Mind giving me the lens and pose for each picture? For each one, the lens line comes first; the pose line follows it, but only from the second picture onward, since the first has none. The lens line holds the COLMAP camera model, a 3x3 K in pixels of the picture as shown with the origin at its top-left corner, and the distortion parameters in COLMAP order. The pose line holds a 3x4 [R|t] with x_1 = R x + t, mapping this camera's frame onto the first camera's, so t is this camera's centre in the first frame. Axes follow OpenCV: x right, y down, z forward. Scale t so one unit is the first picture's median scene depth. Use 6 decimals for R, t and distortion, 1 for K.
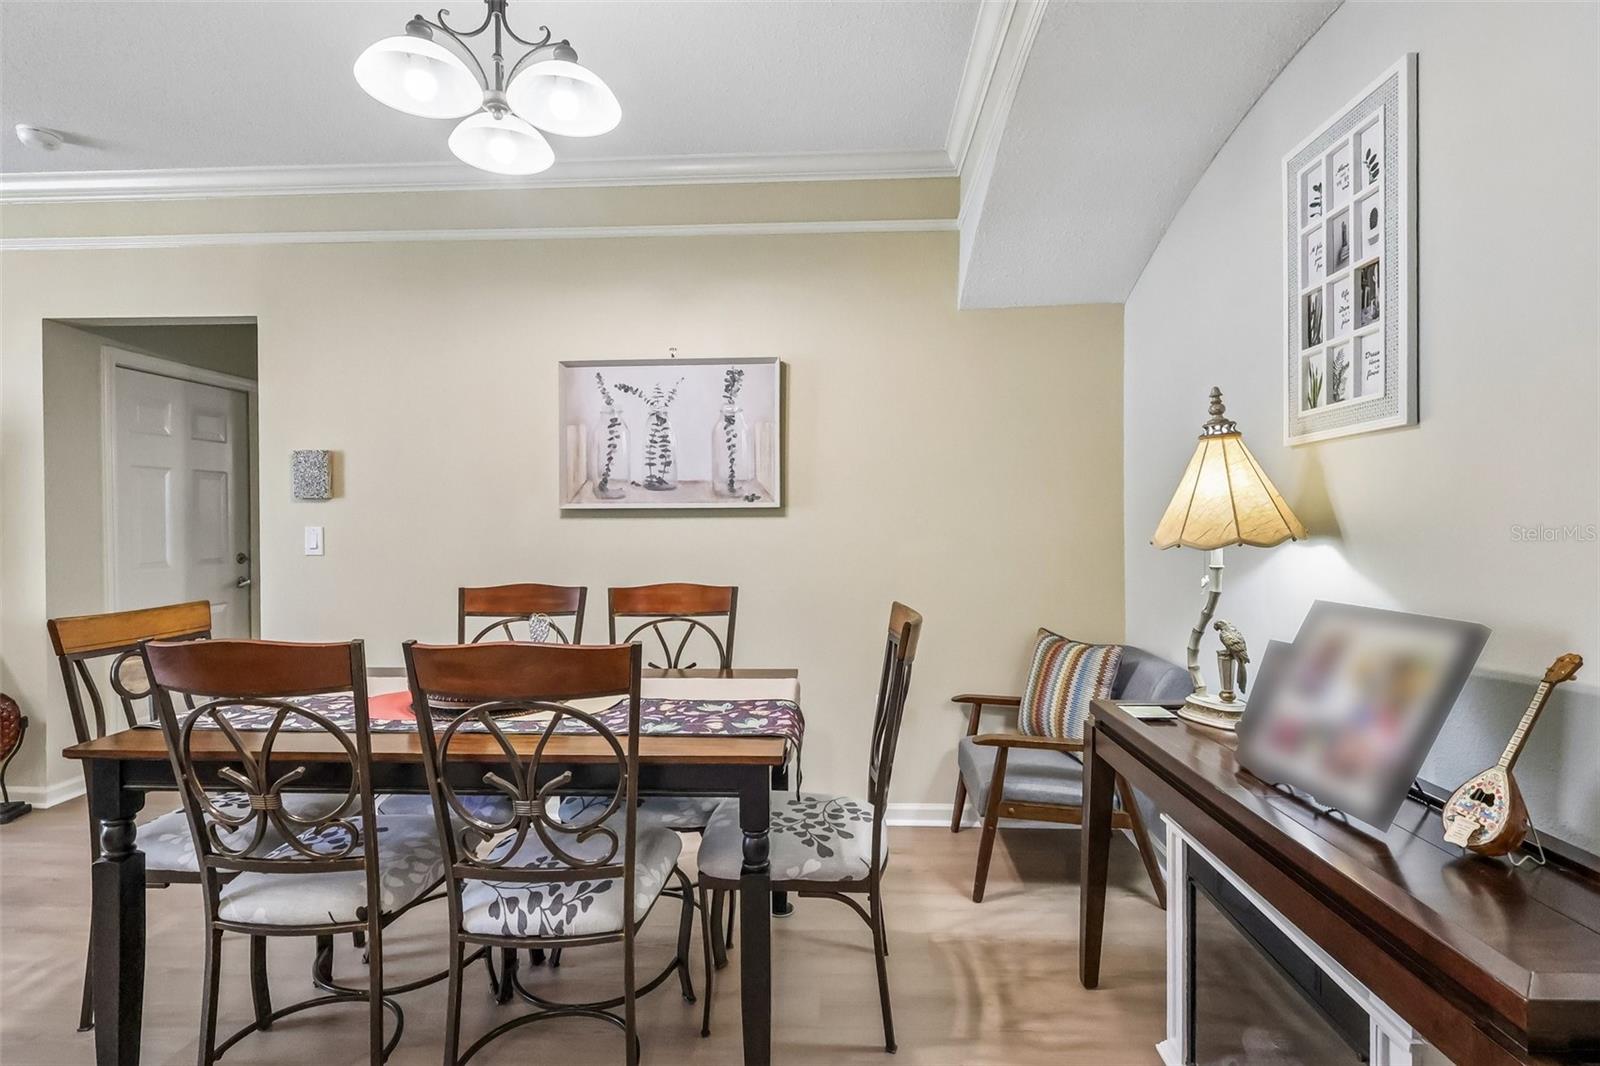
lens RADIAL K [[750.6, 0, 801.2], [0, 750.6, 524.5], [0, 0, 1]] dist [-0.002168, 0.001443]
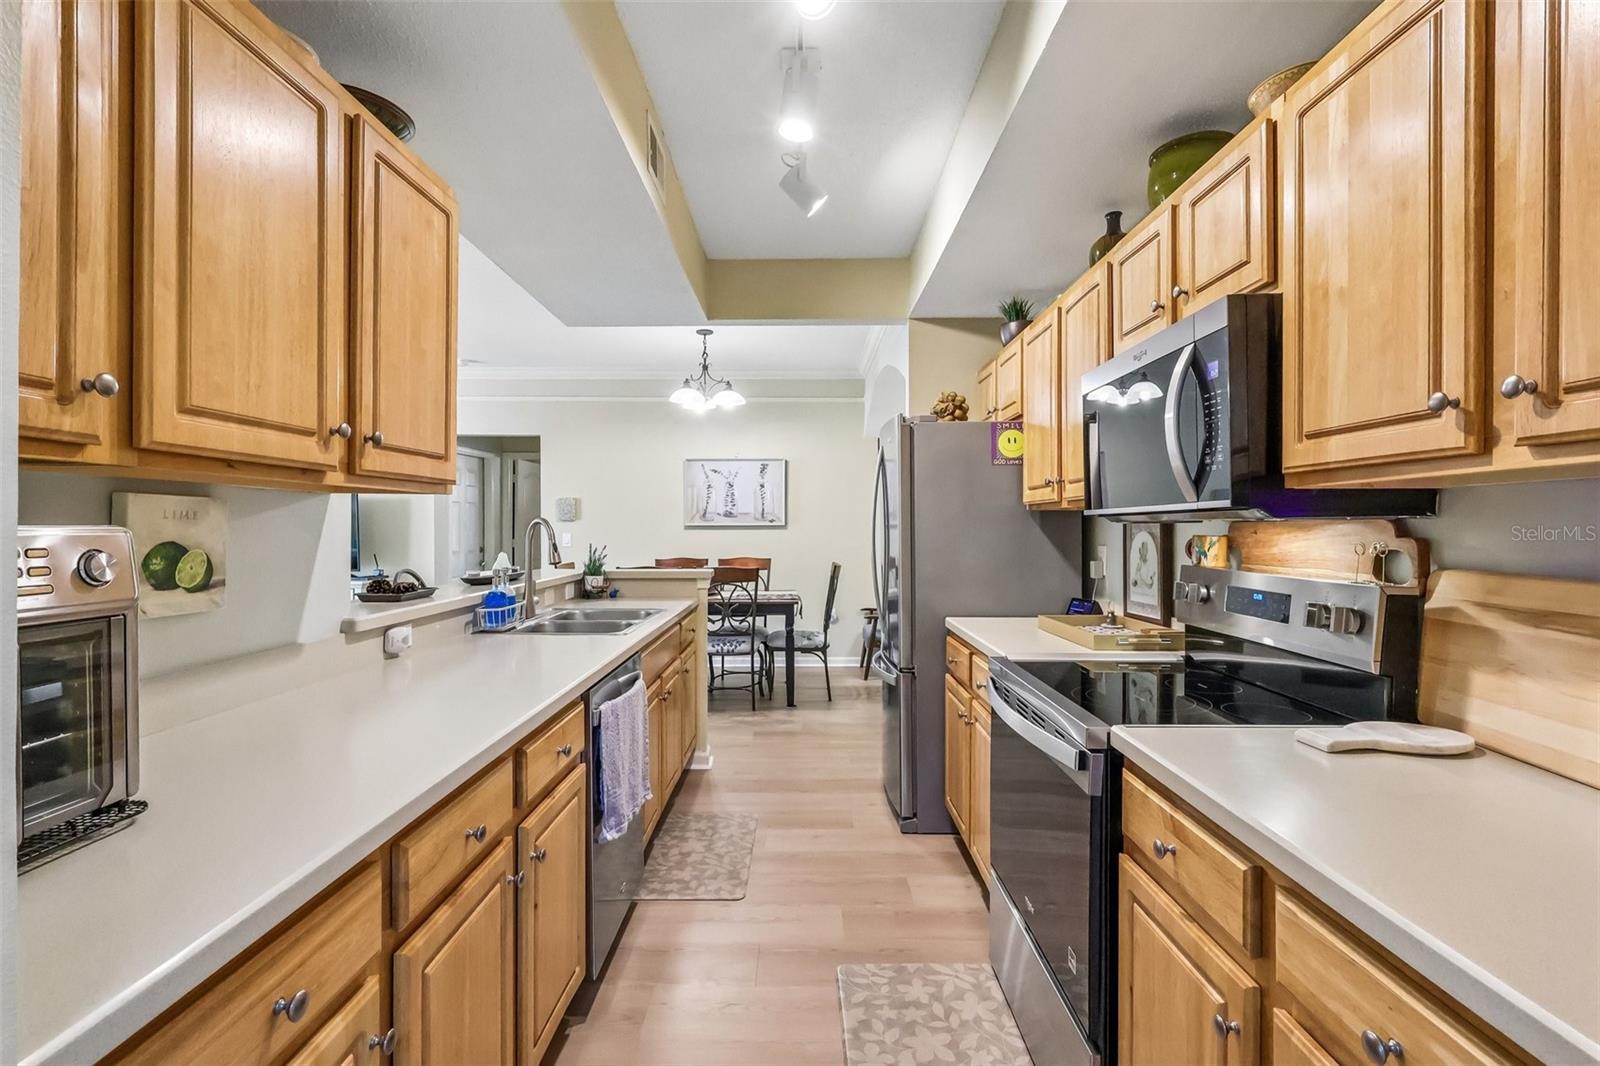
lens RADIAL K [[760.8, 0, 788.6], [0, 760.8, 529.1], [0, 0, 1]] dist [-0.003438, -0.000090]
pose [[0.999261, 0.002821, 0.038336, -0.103182], [-0.002906, 0.999993, 0.002184, -0.015987], [-0.038330, -0.002294, 0.999263, -1.269342]]
